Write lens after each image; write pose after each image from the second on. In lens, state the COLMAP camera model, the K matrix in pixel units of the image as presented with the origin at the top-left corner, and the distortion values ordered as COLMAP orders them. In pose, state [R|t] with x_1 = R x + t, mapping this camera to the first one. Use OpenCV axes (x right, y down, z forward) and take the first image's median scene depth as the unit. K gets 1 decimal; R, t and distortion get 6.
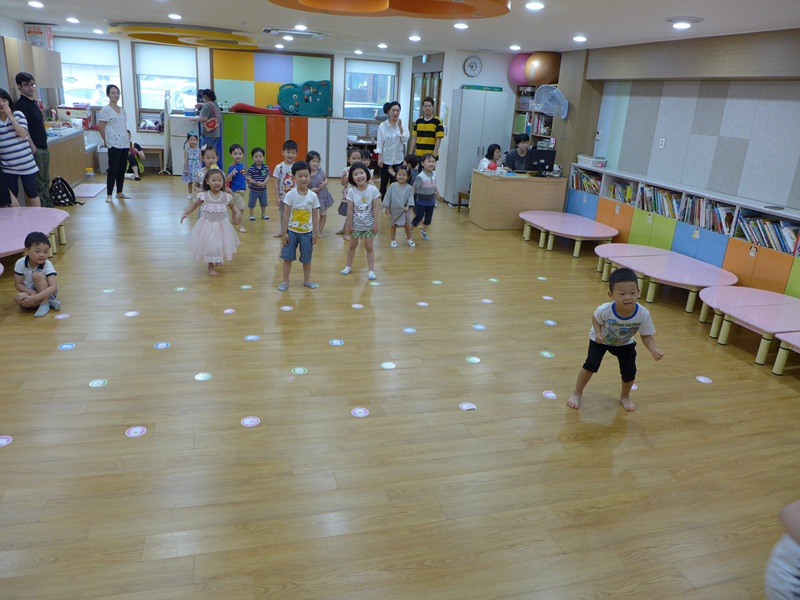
lens RADIAL K [[600.1, 0, 400.0], [0, 600.1, 300.0], [0, 0, 1]] dist [-0.013110, 0.005939]
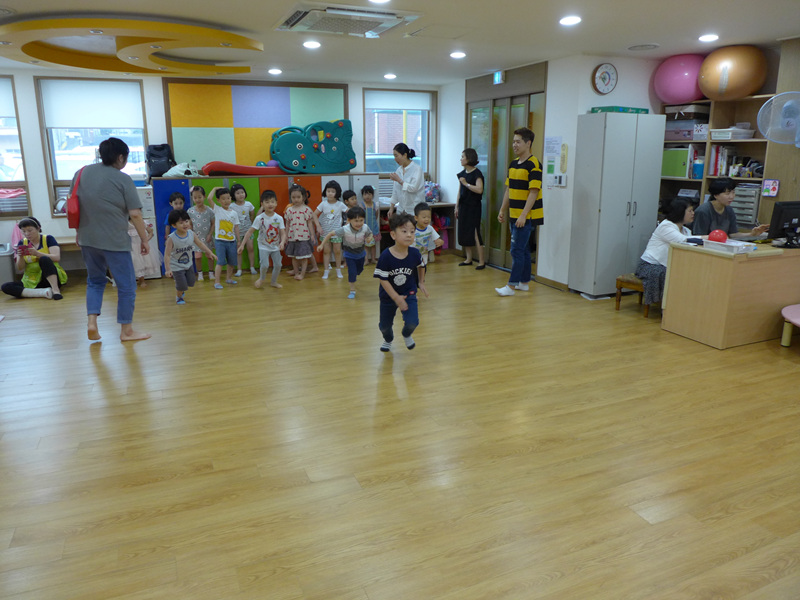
lens RADIAL K [[596.8, 0, 400.0], [0, 596.8, 300.0], [0, 0, 1]] dist [-0.029425, 0.000508]
pose [[0.989756, -0.091580, 0.109523, -0.204686], [0.100223, 0.992043, -0.076203, -0.147830], [-0.101673, 0.086399, 0.991059, 0.473336]]
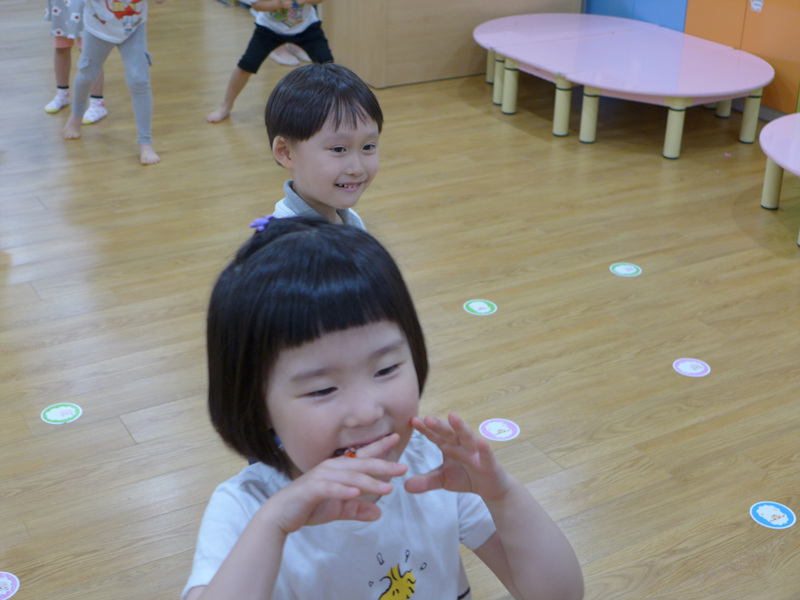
lens RADIAL K [[1181.4, 0, 400.0], [0, 1181.4, 300.0], [0, 0, 1]] dist [0.000989, -0.000125]
pose [[0.971189, -0.141183, 0.191987, 0.008144], [0.119022, 0.985308, 0.122483, -0.078198], [-0.206459, -0.096104, 0.973724, 0.326222]]
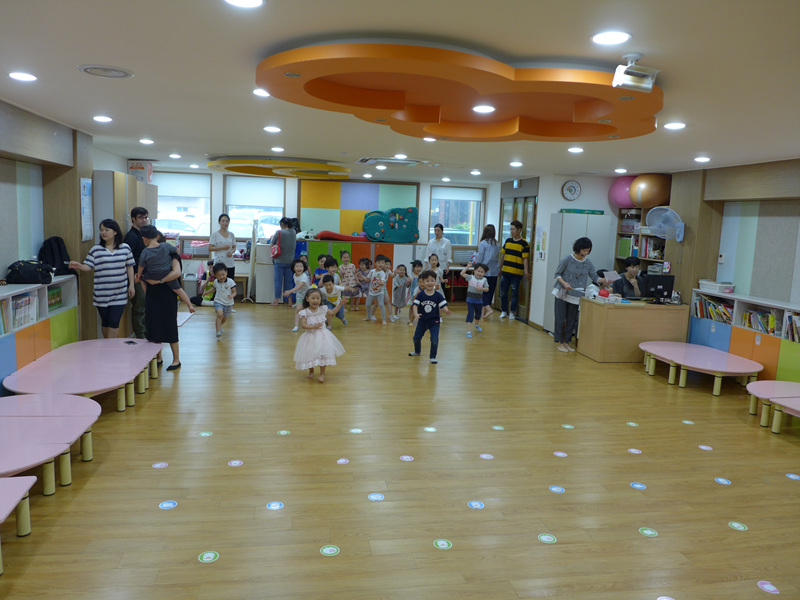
lens RADIAL K [[625.6, 0, 400.0], [0, 625.6, 300.0], [0, 0, 1]] dist [-0.001626, -0.000328]
pose [[0.995385, -0.005815, -0.095784, -0.062842], [-0.013631, 0.979472, -0.201121, -0.016095], [0.094987, 0.201498, 0.974872, 0.041358]]
